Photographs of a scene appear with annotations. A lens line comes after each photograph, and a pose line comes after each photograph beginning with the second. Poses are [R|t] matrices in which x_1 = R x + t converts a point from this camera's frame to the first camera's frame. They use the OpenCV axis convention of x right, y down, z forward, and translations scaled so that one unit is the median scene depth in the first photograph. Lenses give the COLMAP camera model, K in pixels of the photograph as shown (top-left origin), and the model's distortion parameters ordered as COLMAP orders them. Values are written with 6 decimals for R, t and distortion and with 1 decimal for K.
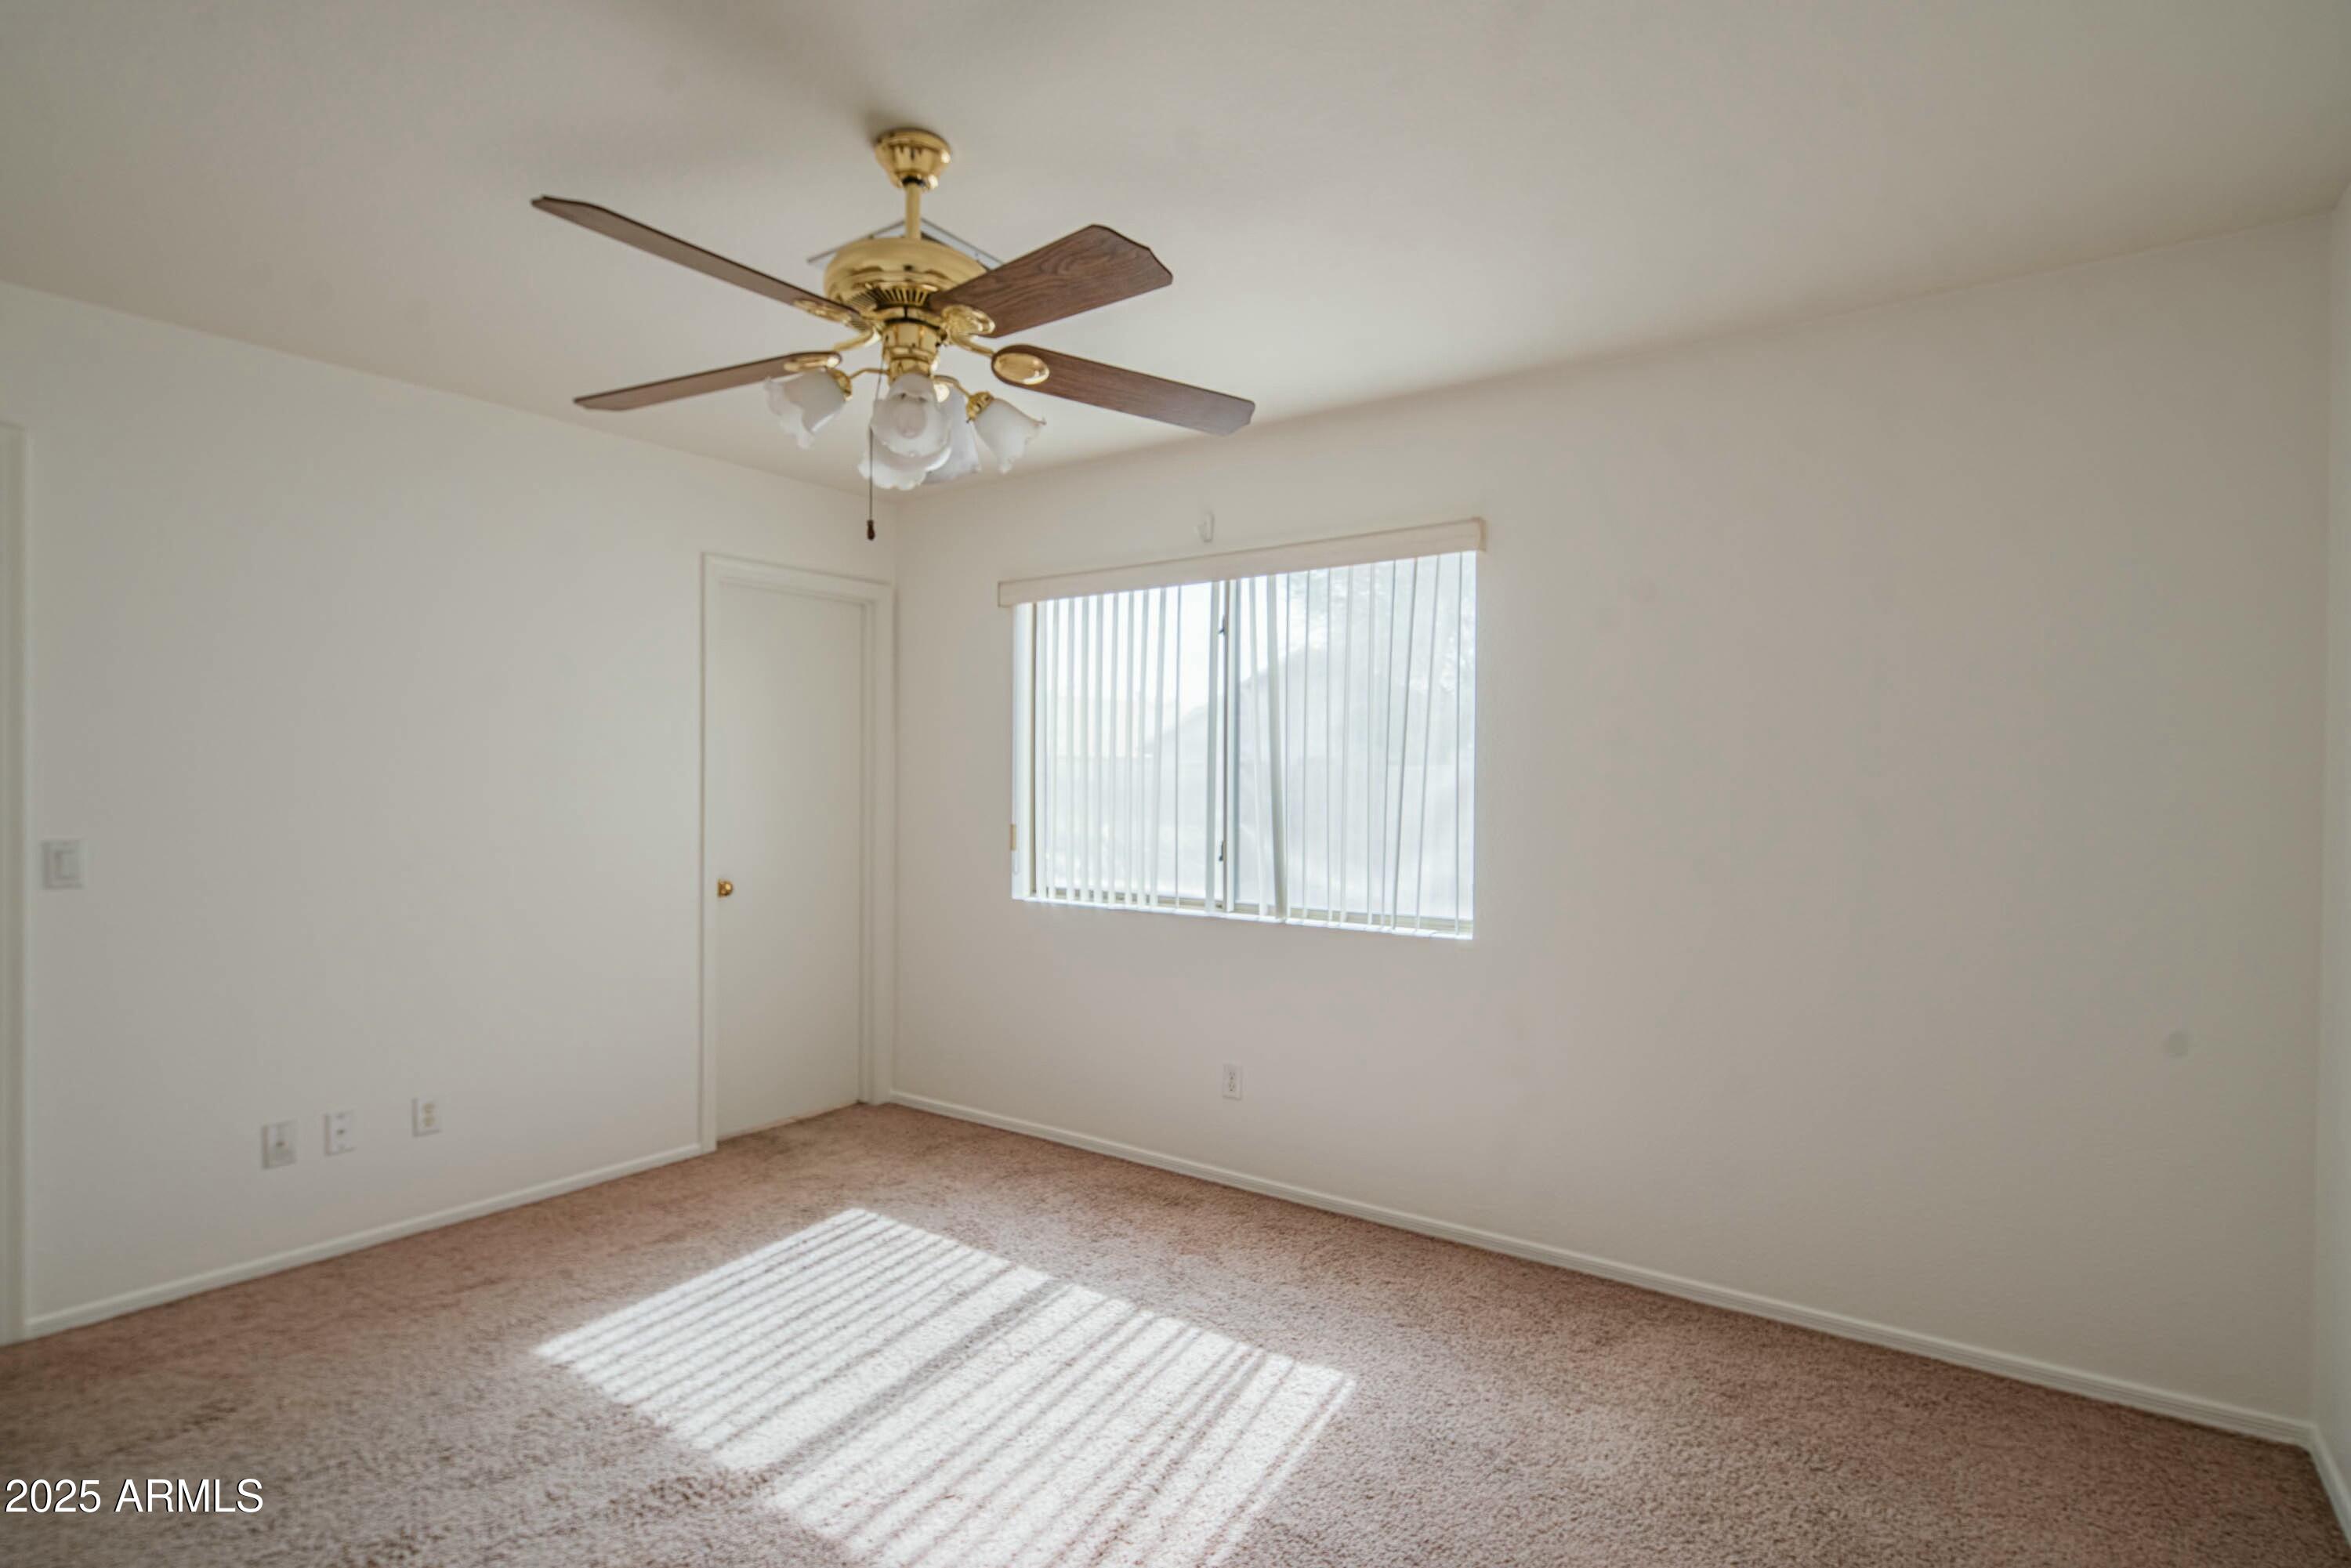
lens RADIAL K [[1165.5, 0, 1178.5], [0, 1165.5, 786.1], [0, 0, 1]] dist [0.007061, -0.005158]
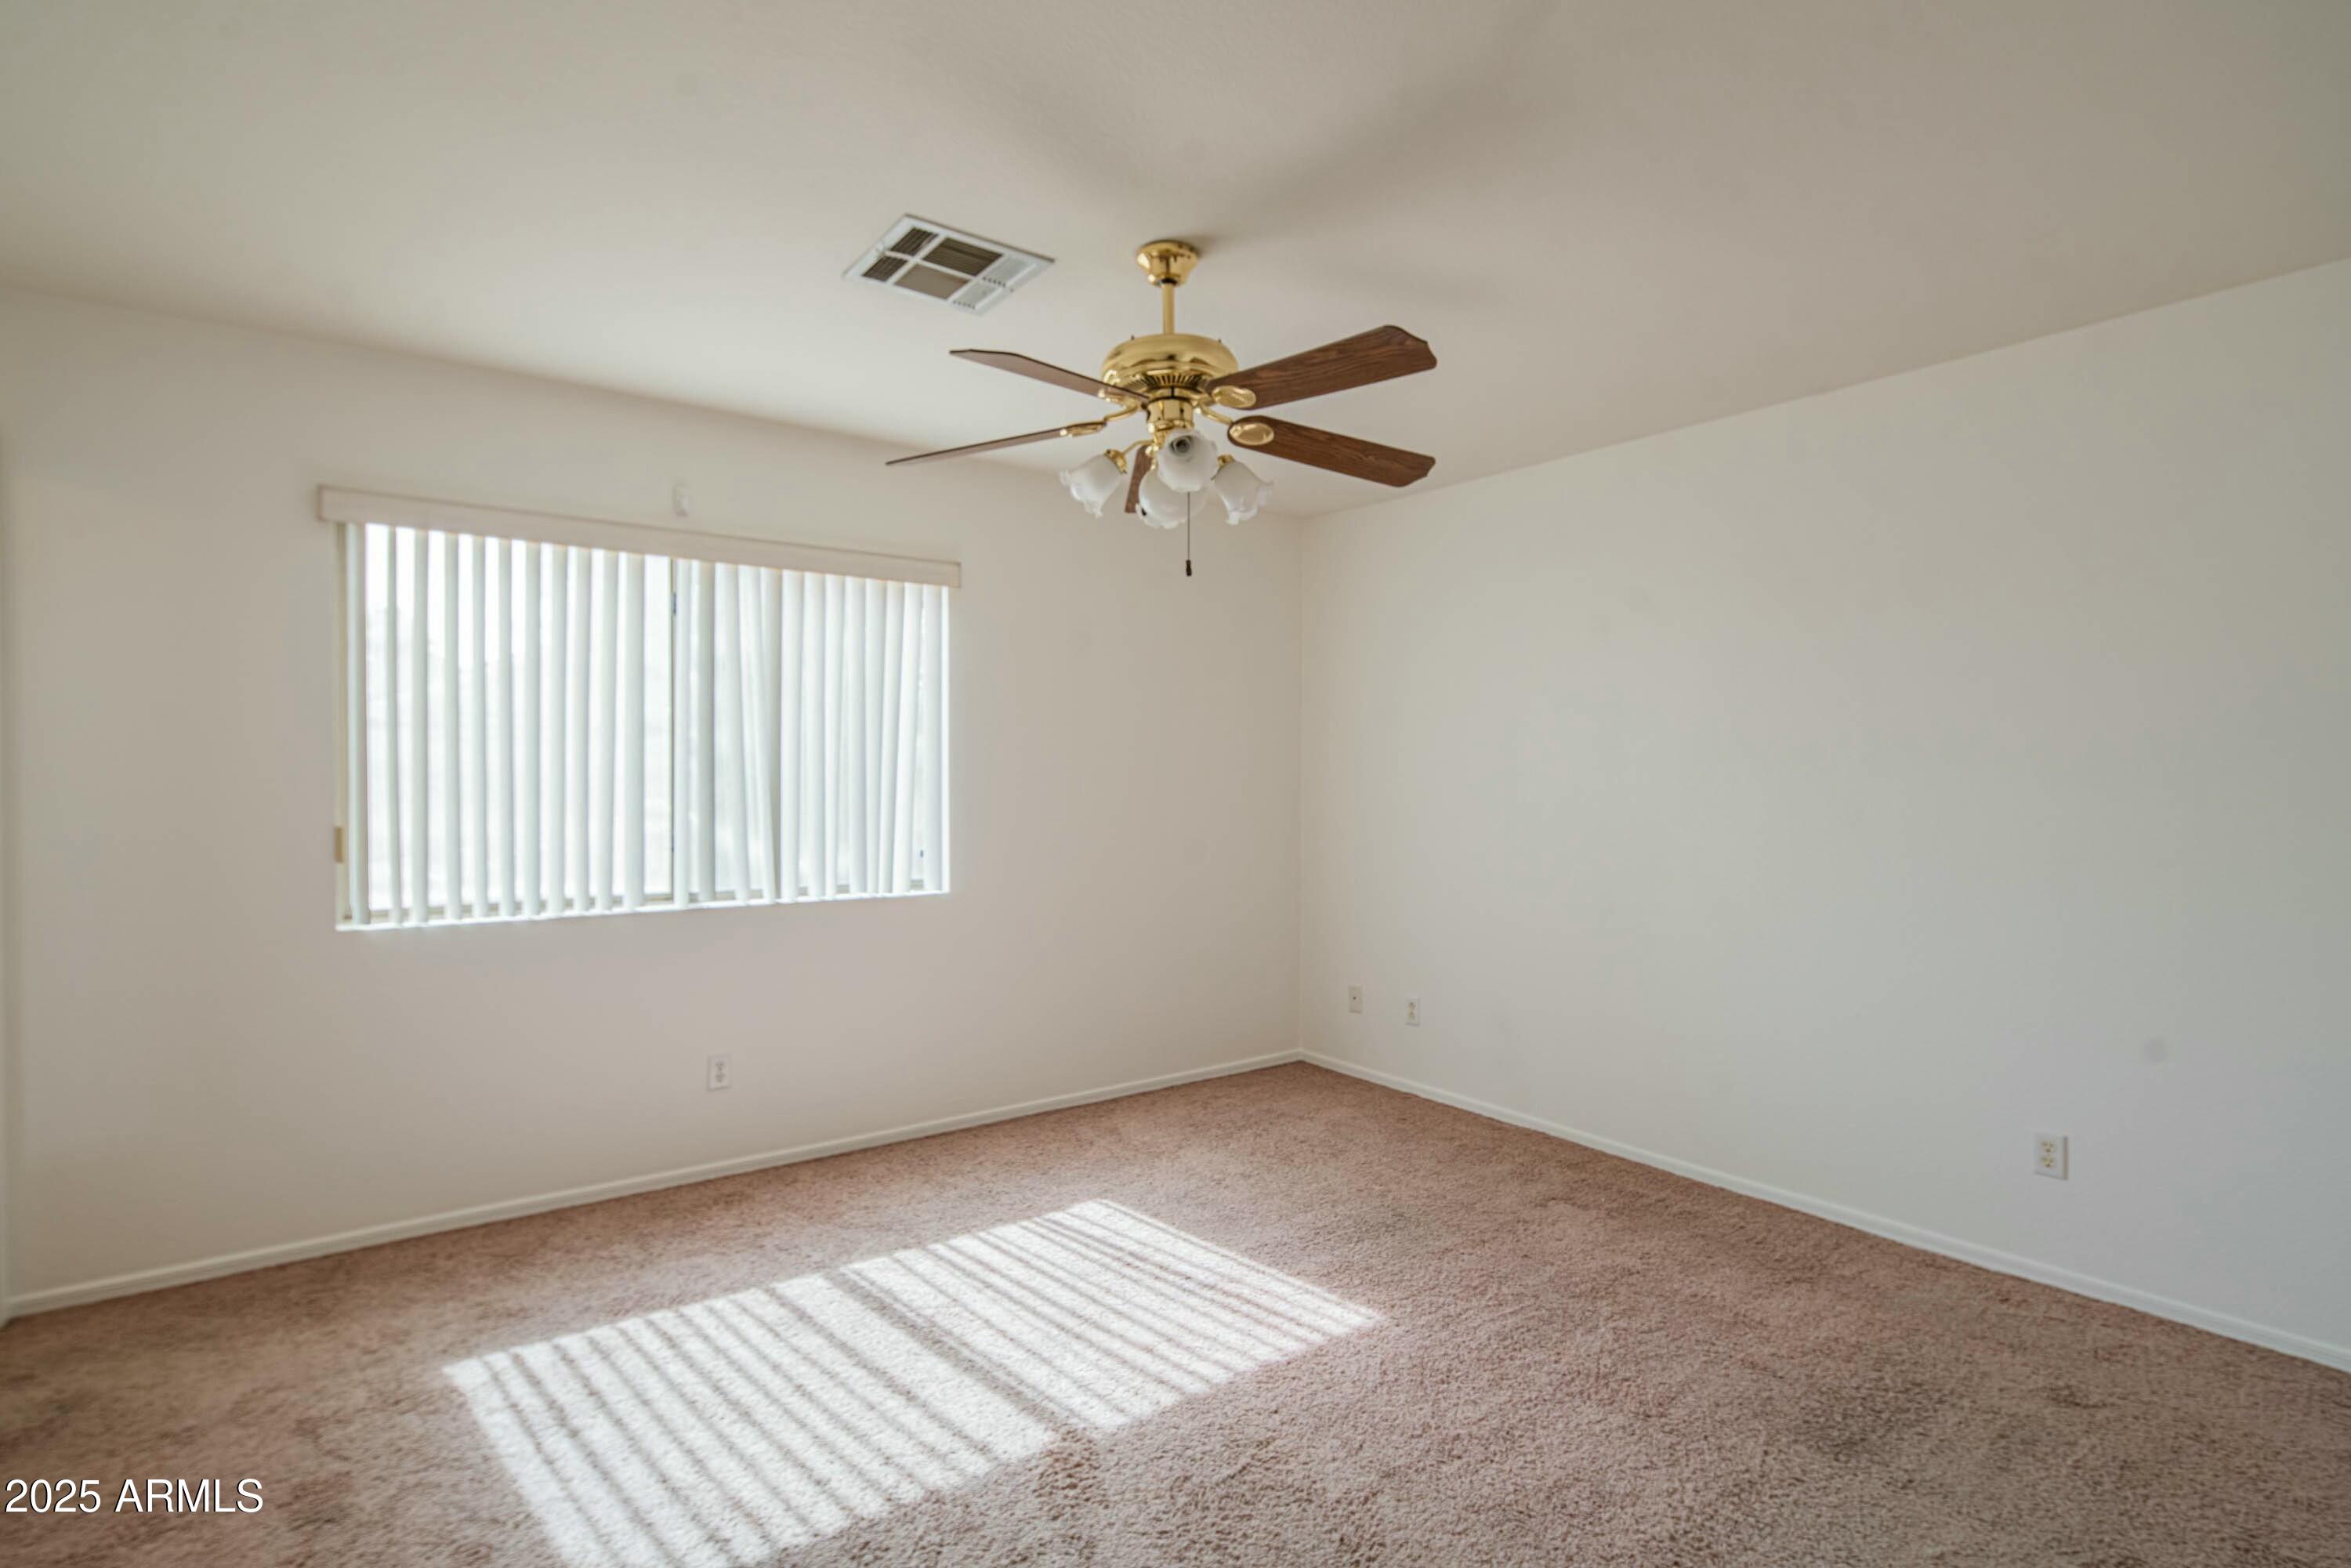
lens RADIAL K [[1165.5, 0, 1124.3], [0, 1165.5, 781.1], [0, 0, 1]] dist [0.007061, -0.005158]
pose [[0.312597, -0.012206, 0.949807, -0.923855], [-0.000931, 0.999913, 0.013157, -0.007574], [-0.949885, -0.004997, 0.312559, 0.432706]]
